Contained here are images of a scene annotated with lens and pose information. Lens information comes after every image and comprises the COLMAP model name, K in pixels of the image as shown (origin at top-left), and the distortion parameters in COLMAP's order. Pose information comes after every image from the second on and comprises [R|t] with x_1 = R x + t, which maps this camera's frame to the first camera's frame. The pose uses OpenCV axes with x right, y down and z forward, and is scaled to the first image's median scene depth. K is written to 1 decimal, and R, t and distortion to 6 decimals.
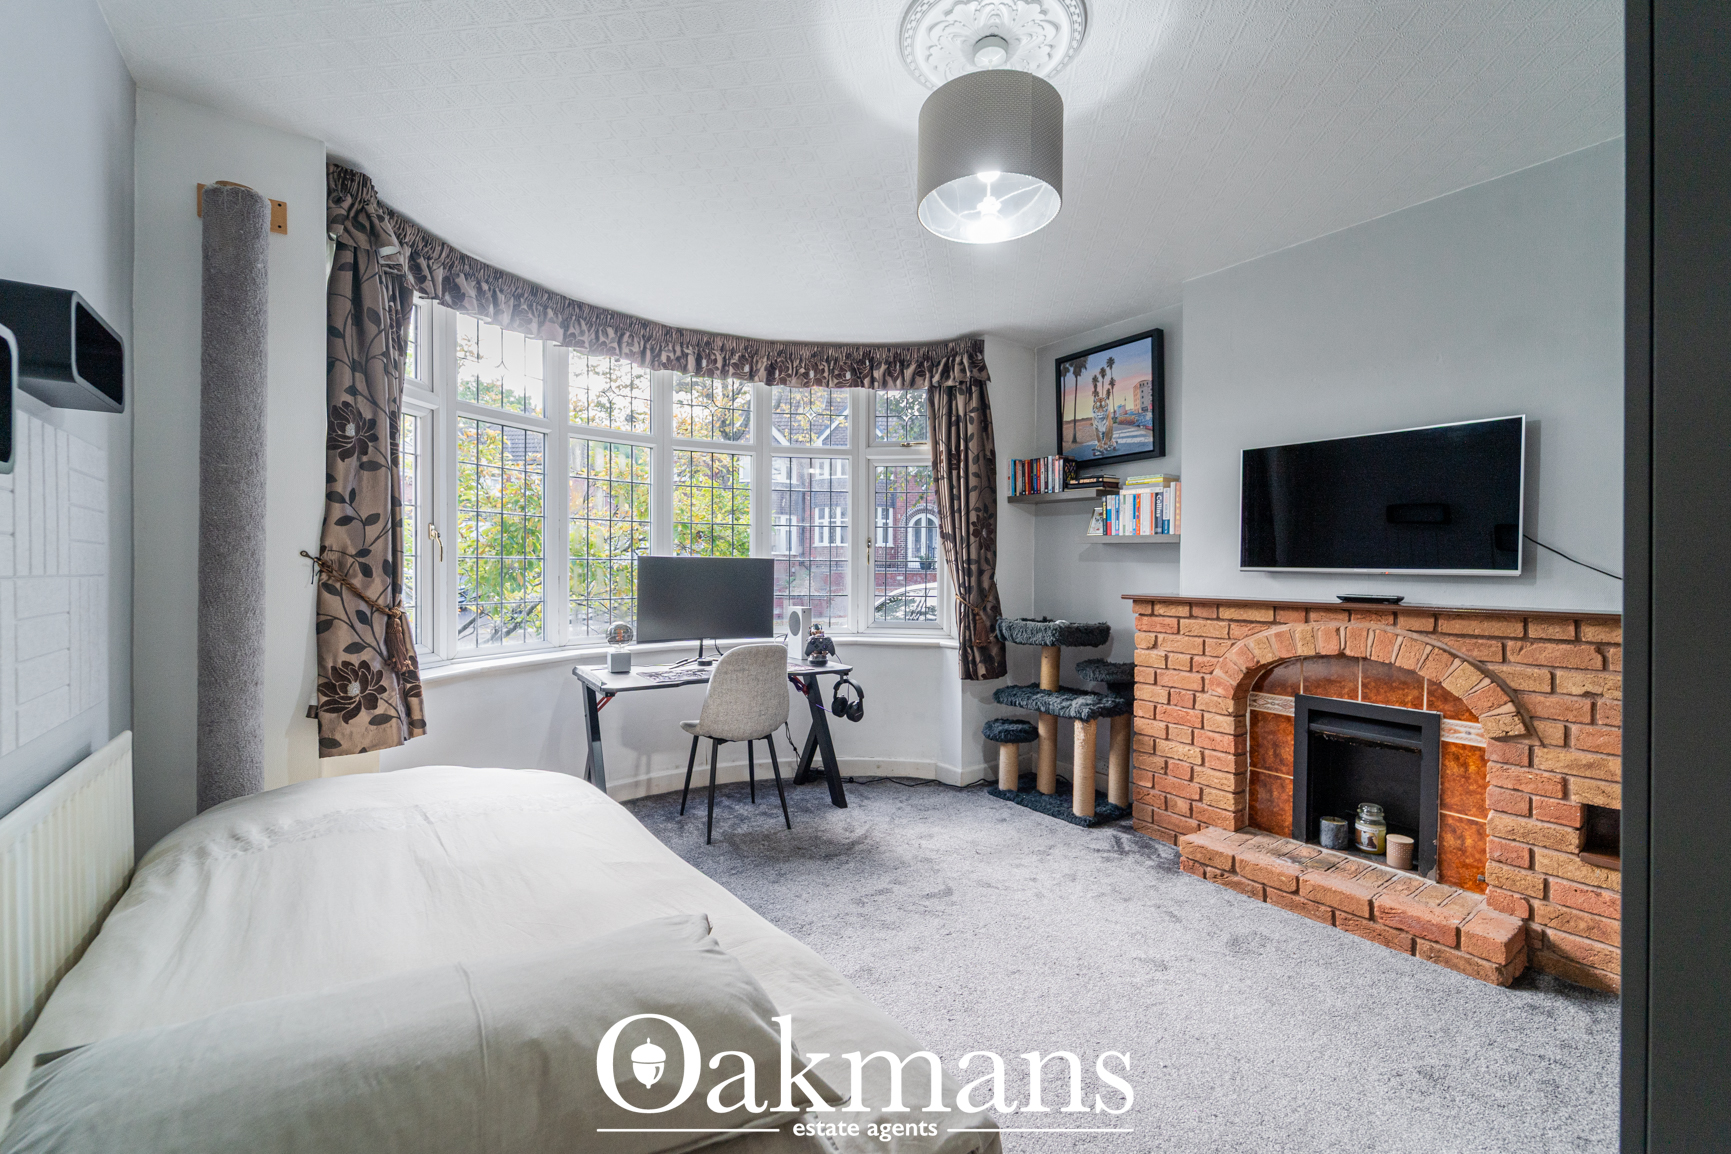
lens RADIAL K [[706.2, 0, 869.8], [0, 706.2, 576.3], [0, 0, 1]] dist [0.004595, -0.002296]
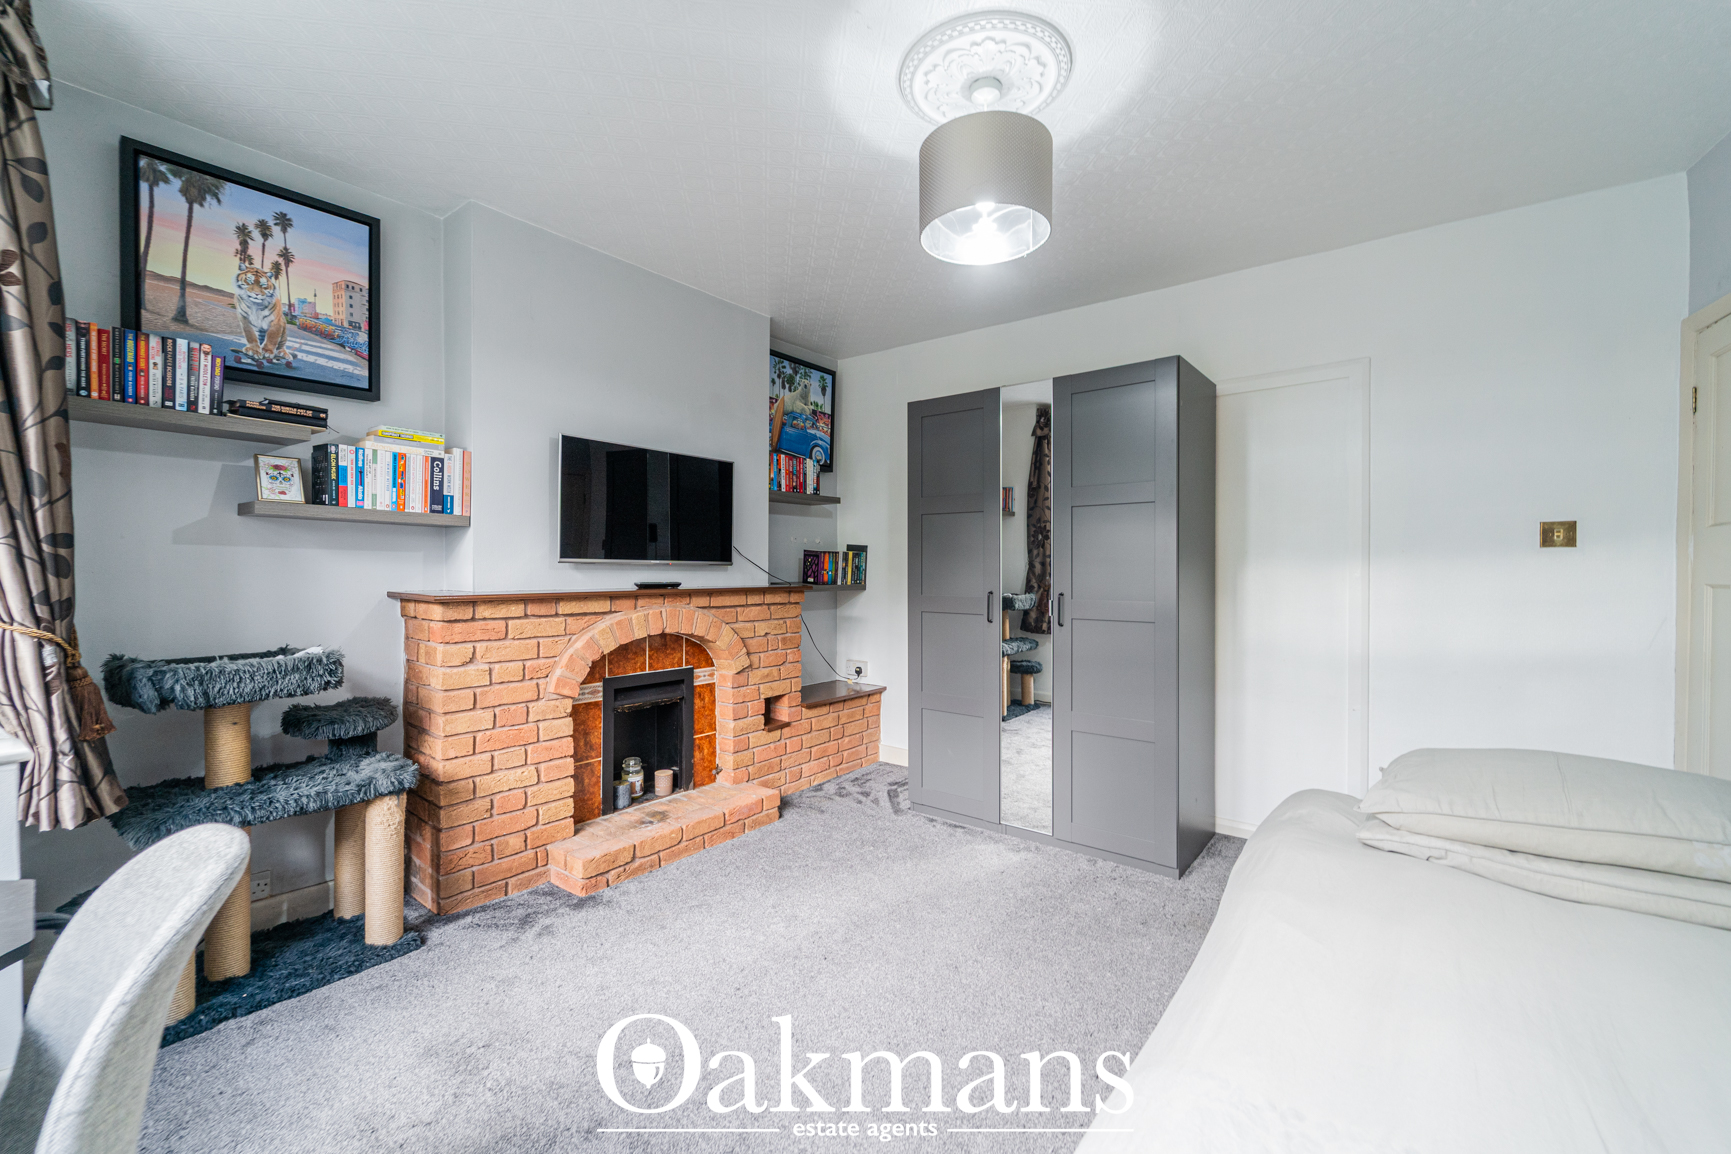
lens RADIAL K [[706.2, 0, 870.1], [0, 706.2, 575.3], [0, 0, 1]] dist [0.004595, -0.002296]
pose [[-0.267341, -0.021308, 0.963366, -0.480048], [0.004209, 0.999720, 0.023280, -0.010124], [-0.963593, 0.010278, -0.267176, 0.829105]]
